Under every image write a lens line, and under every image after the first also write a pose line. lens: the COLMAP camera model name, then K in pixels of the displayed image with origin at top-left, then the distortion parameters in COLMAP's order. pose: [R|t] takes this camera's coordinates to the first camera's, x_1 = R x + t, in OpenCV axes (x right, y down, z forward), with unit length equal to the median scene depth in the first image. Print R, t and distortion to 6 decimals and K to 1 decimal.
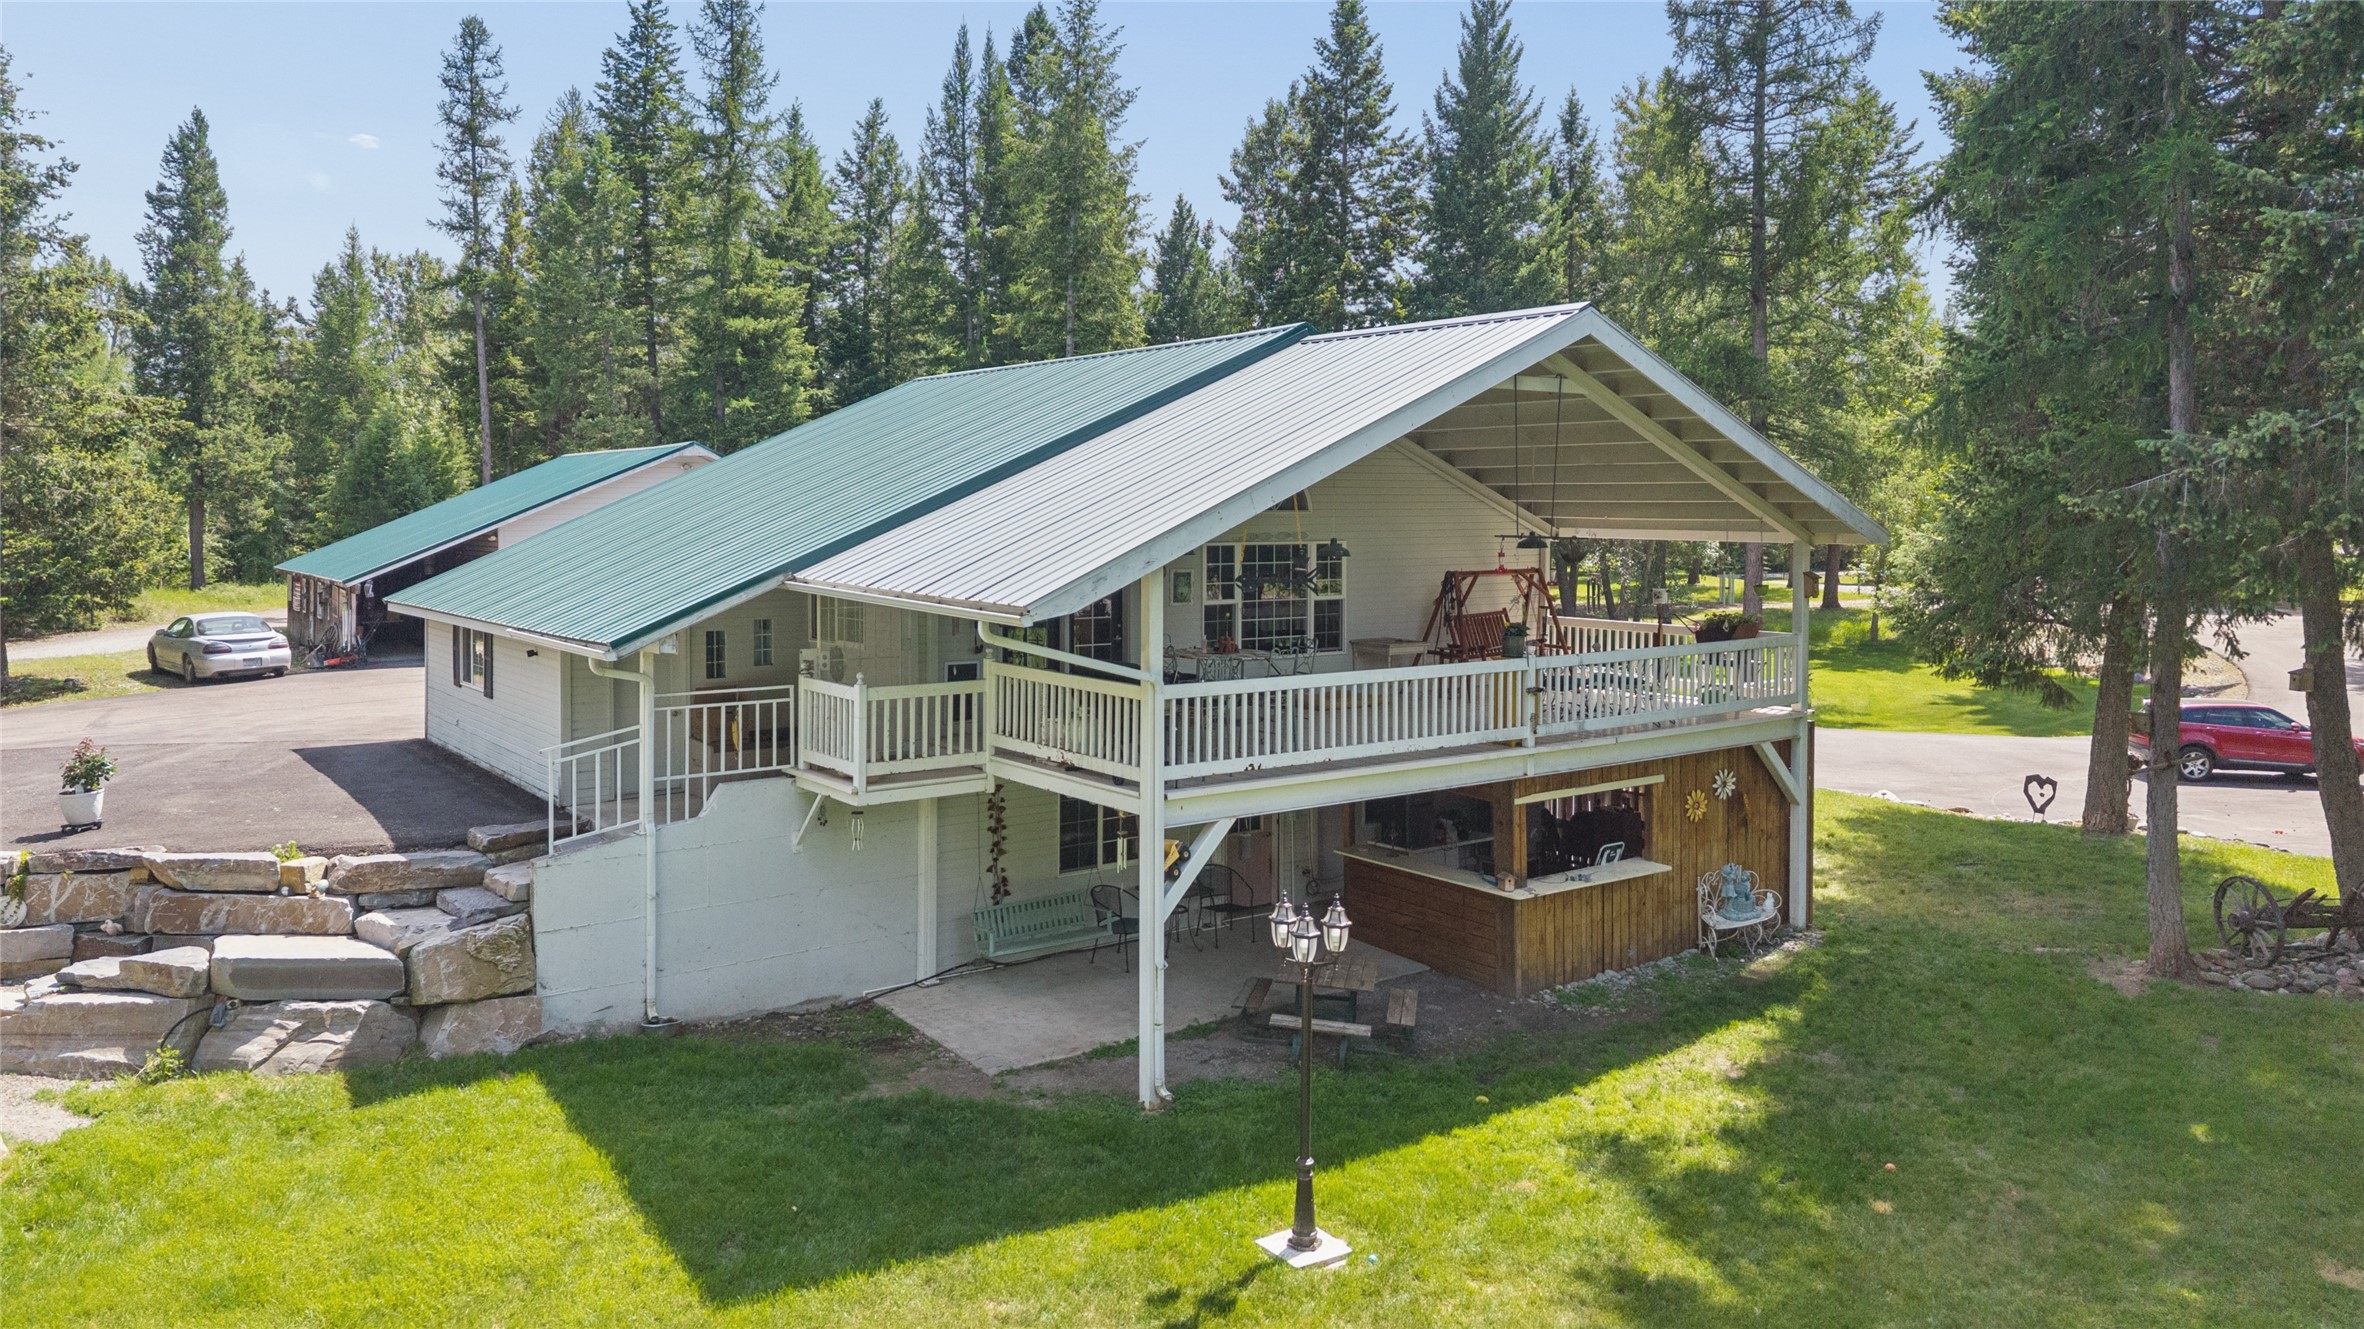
lens RADIAL K [[1557.2, 0, 1187.7], [0, 1557.2, 657.5], [0, 0, 1]] dist [0.034674, -0.012364]
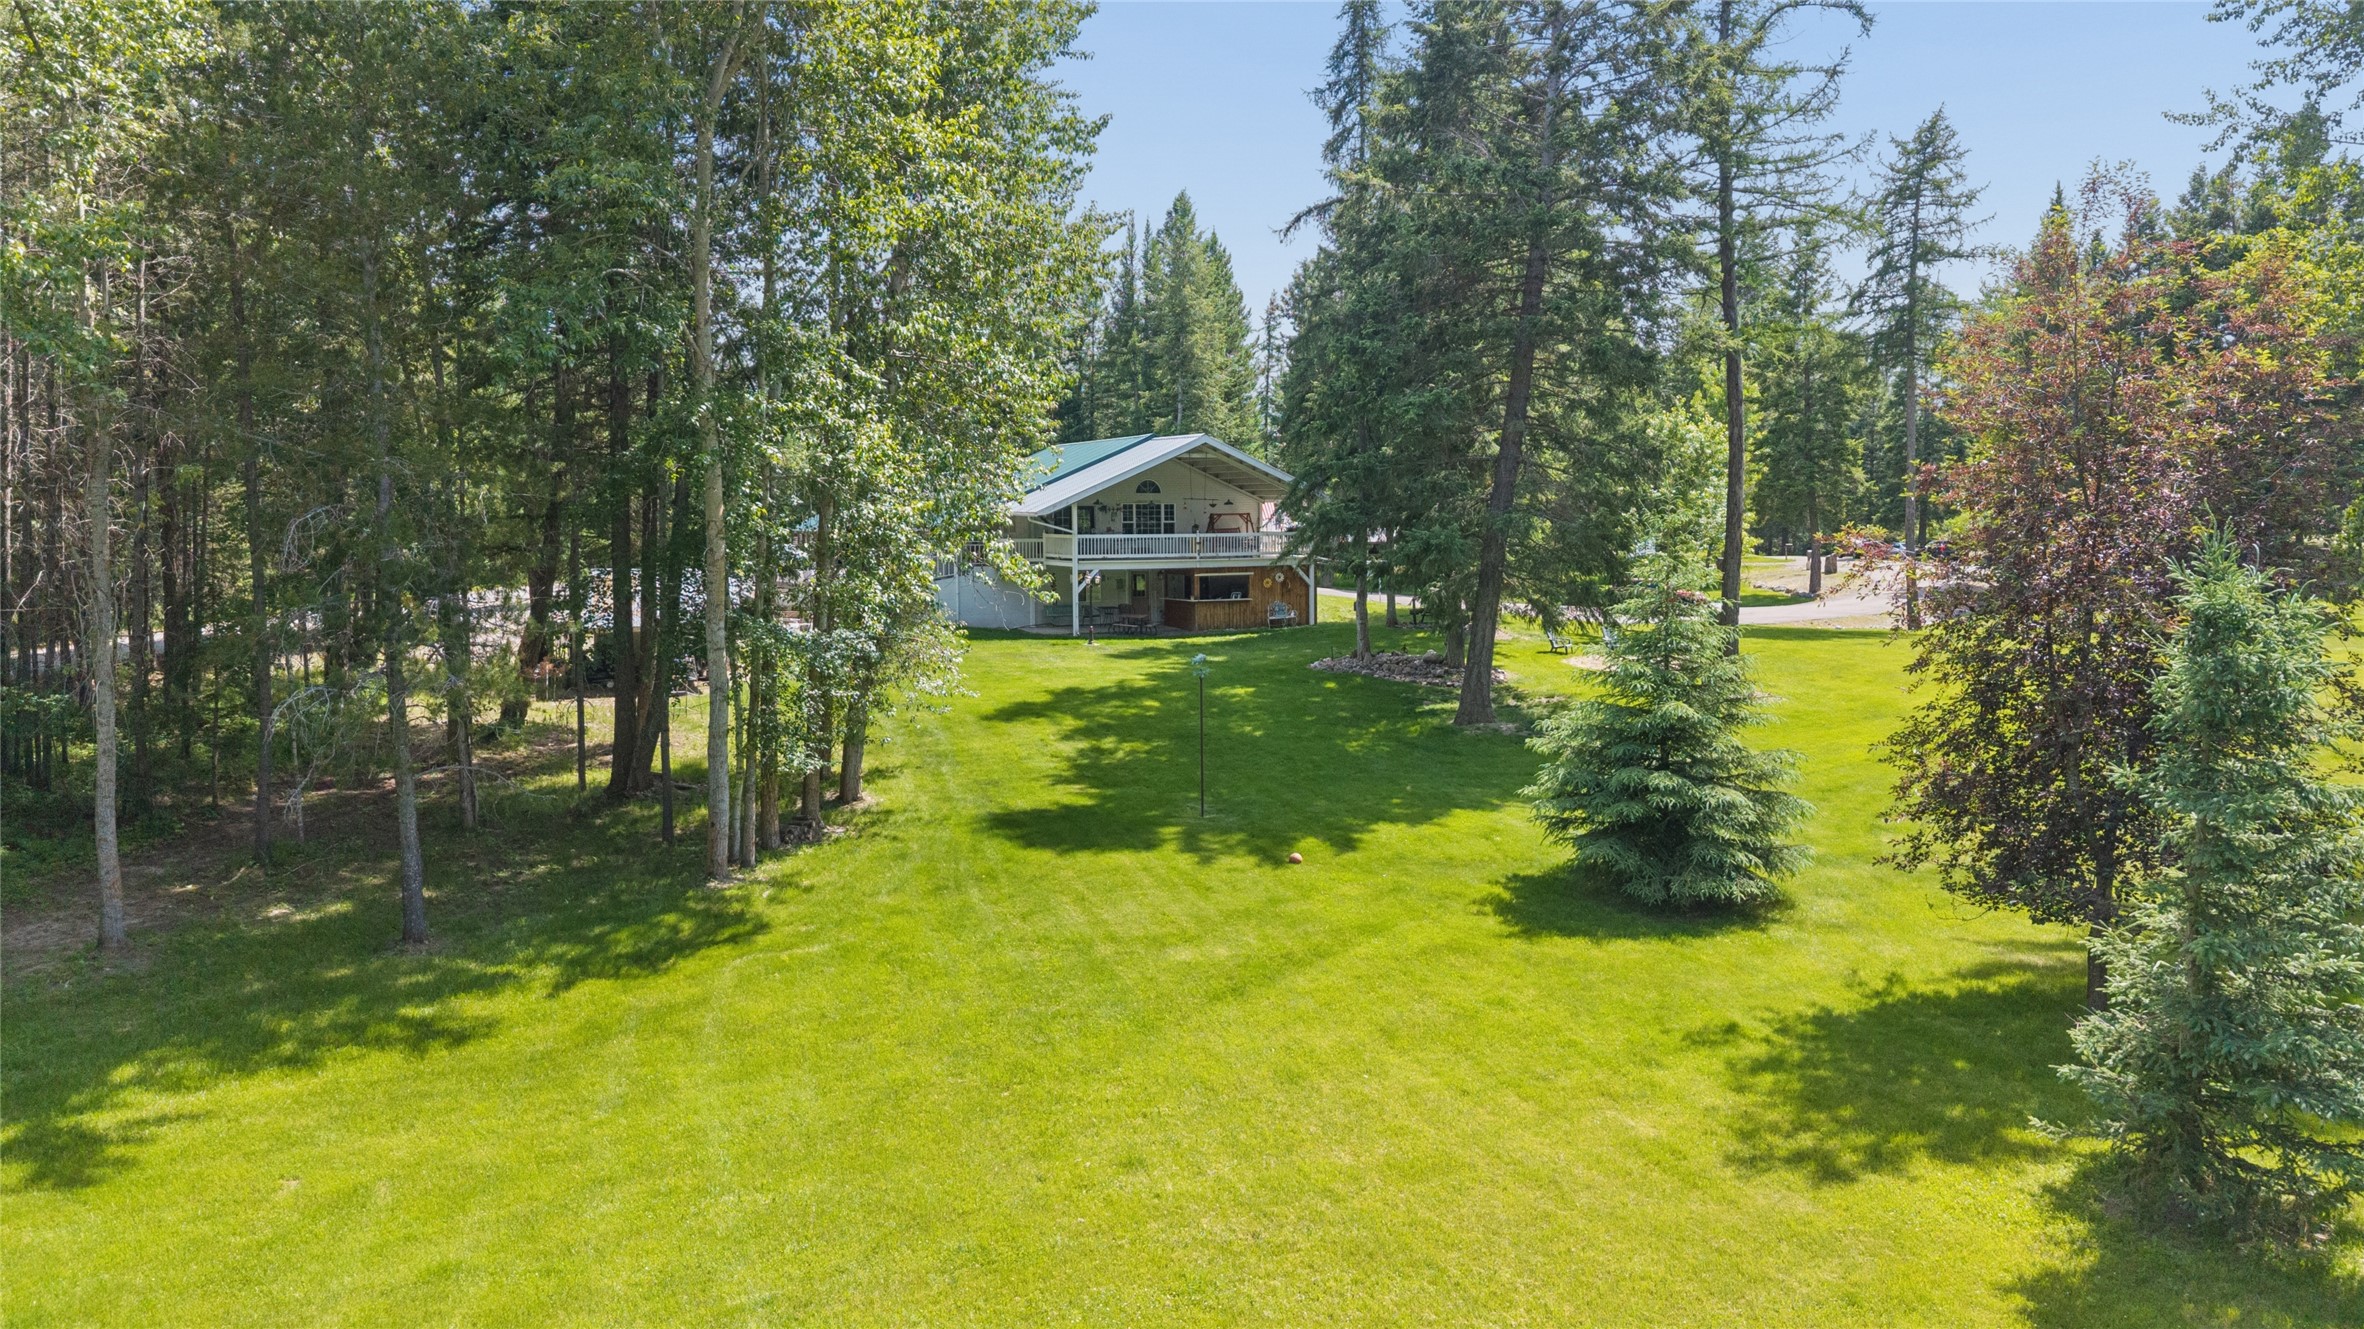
lens RADIAL K [[1557.2, 0, 1181.0], [0, 1557.2, 667.2], [0, 0, 1]] dist [0.034674, -0.012364]
pose [[0.983797, 0.007911, -0.179112, 0.744519], [-0.007992, 0.999968, 0.000273, 0.274547], [0.179108, 0.001163, 0.983829, -2.224129]]
